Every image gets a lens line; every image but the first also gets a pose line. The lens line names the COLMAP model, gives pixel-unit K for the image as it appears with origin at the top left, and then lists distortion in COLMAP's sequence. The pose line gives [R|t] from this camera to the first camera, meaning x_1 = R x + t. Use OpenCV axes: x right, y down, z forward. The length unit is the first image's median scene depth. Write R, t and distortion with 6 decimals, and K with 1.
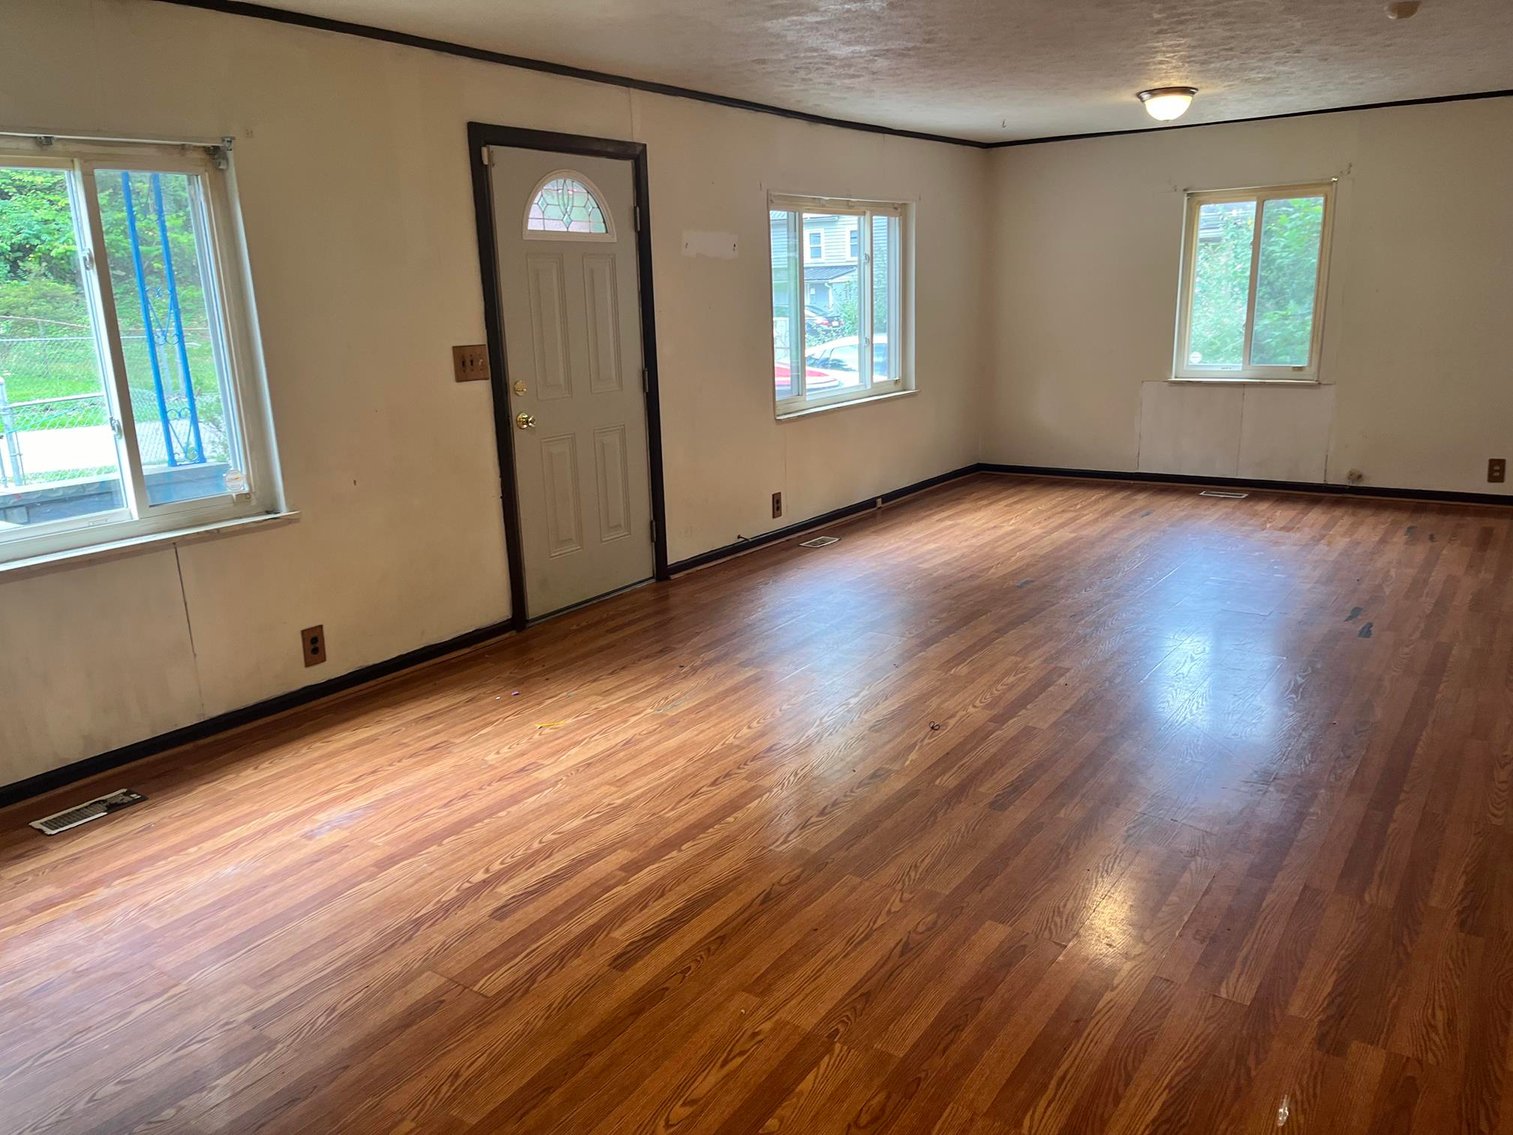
lens RADIAL K [[1129.5, 0, 760.1], [0, 1129.5, 562.3], [0, 0, 1]] dist [0.078282, -0.108509]
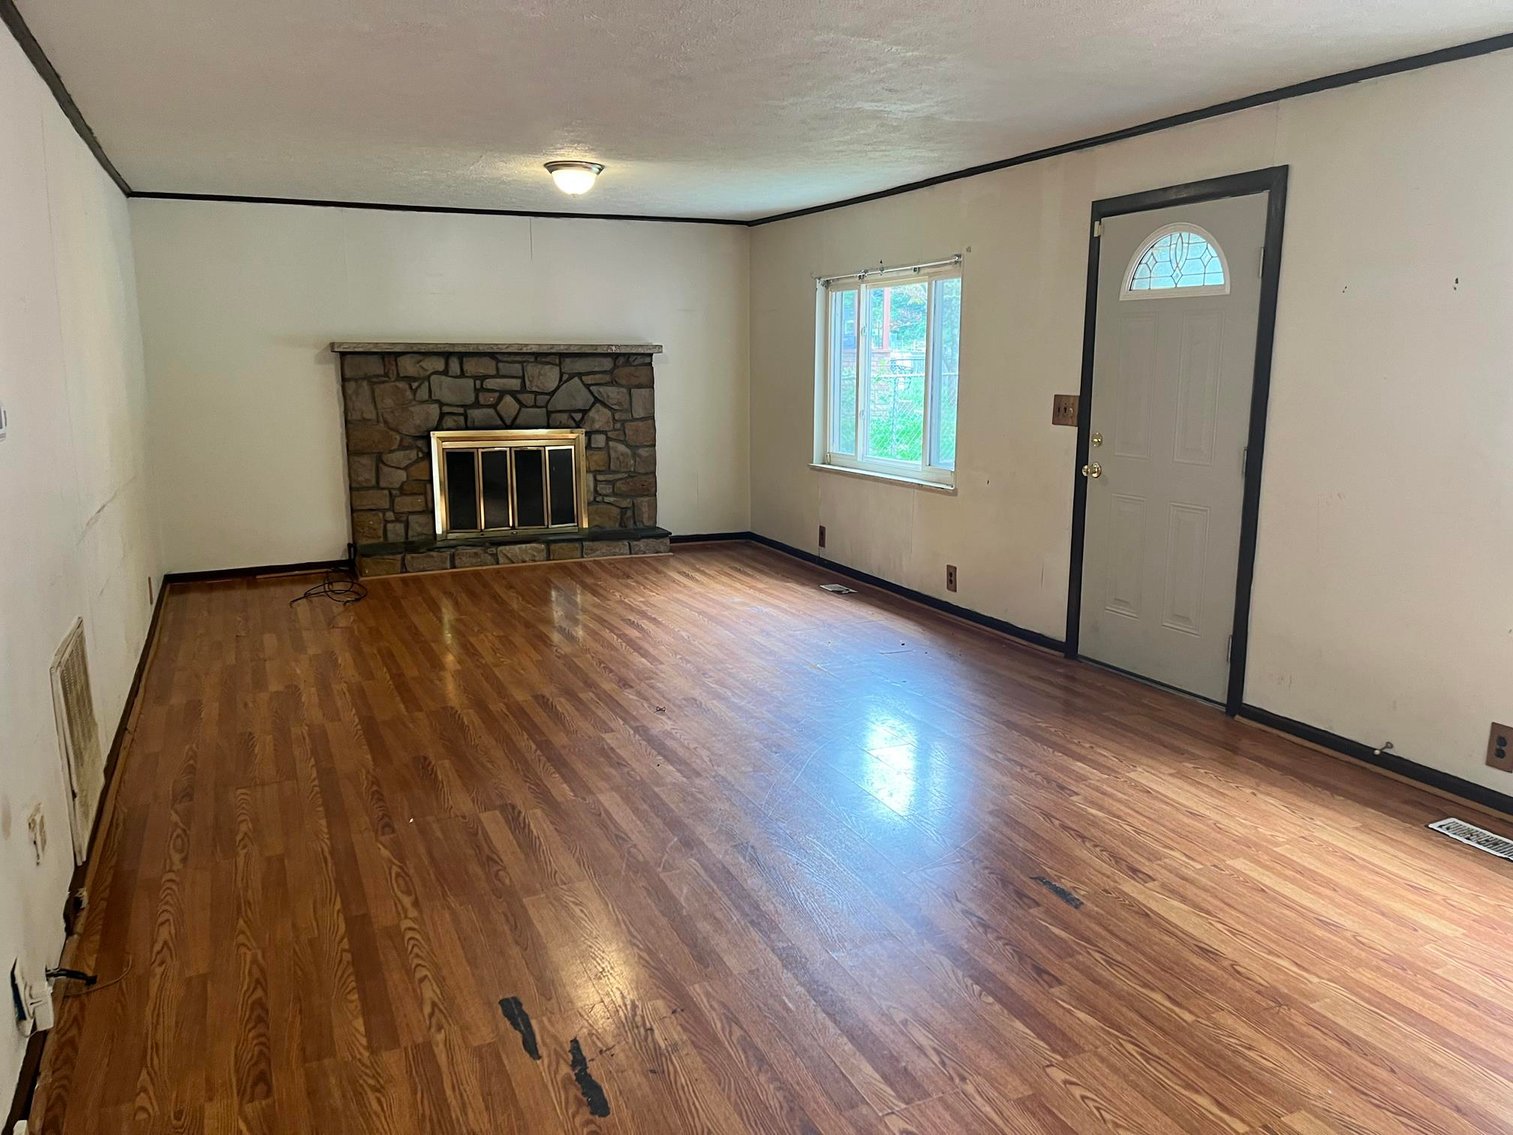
lens RADIAL K [[1130.9, 0, 761.3], [0, 1130.9, 572.6], [0, 0, 1]] dist [0.078598, -0.087467]
pose [[-0.509051, 0.192373, -0.838964, 1.039633], [-0.186974, 0.926716, 0.325943, -0.391701], [0.840183, 0.322786, -0.435777, 1.486078]]
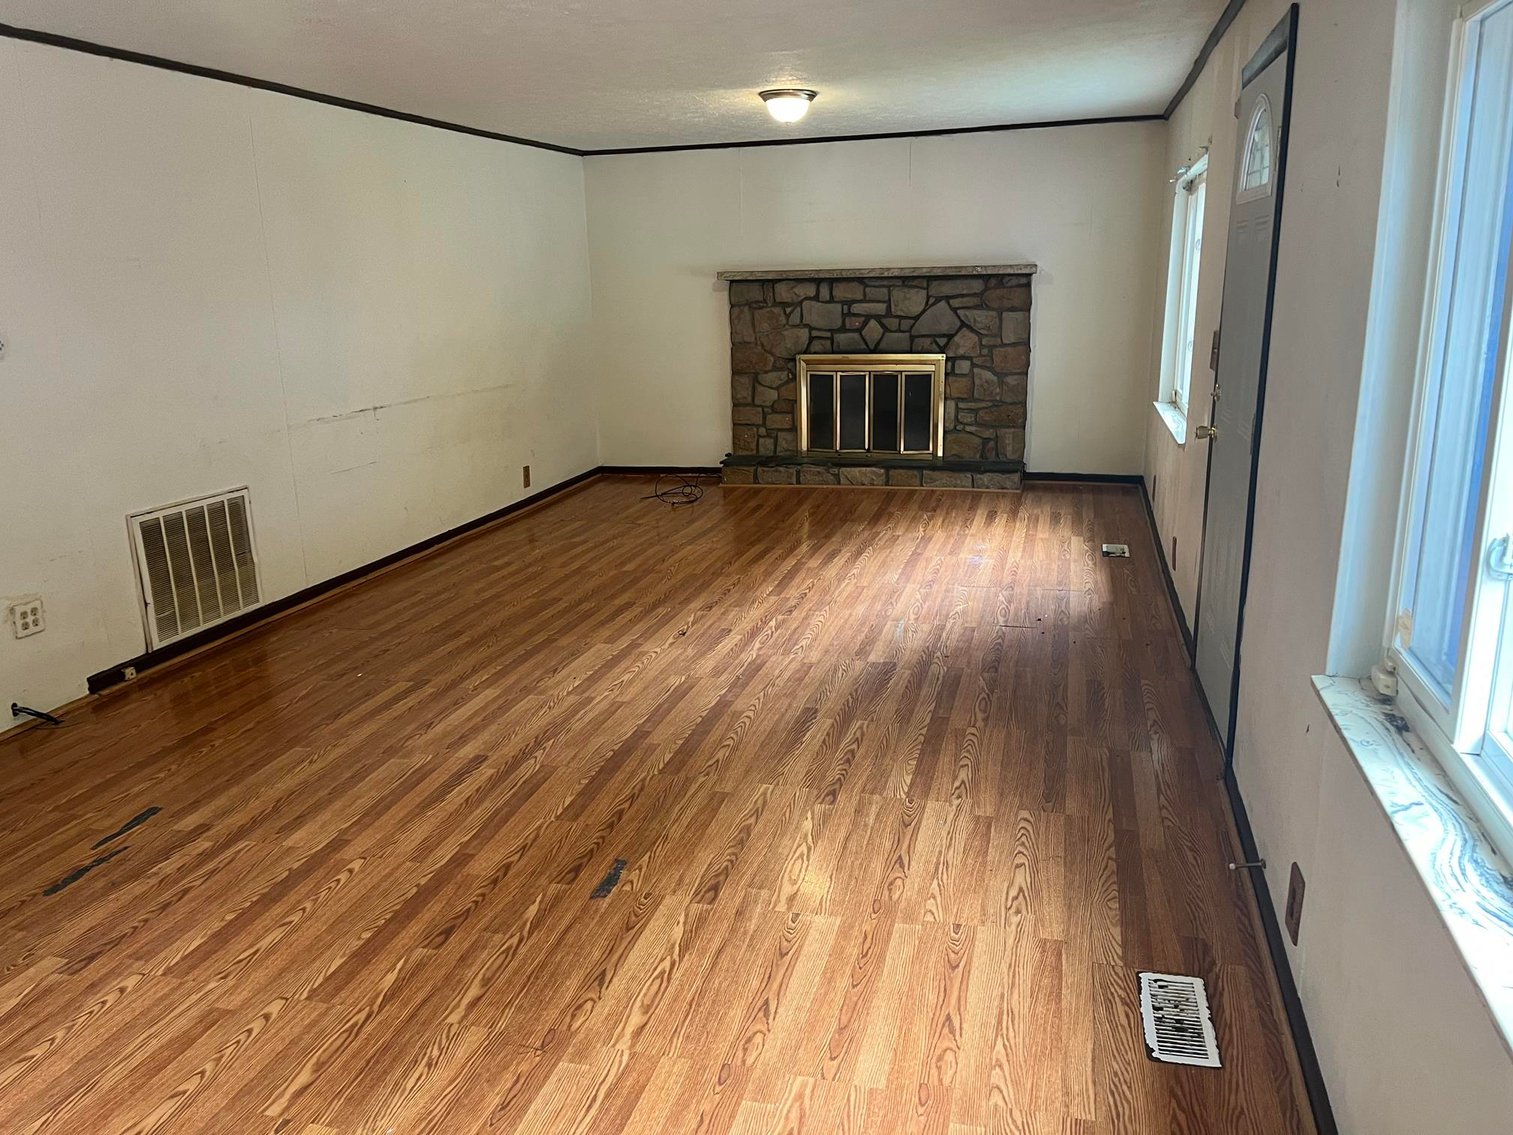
lens RADIAL K [[1129.5, 0, 760.1], [0, 1129.5, 562.3], [0, 0, 1]] dist [0.078282, -0.108509]
pose [[-0.940001, 0.132730, -0.314295, 0.435192], [-0.029791, 0.885770, 0.463168, -0.491748], [0.339869, 0.444742, -0.828670, 1.931092]]
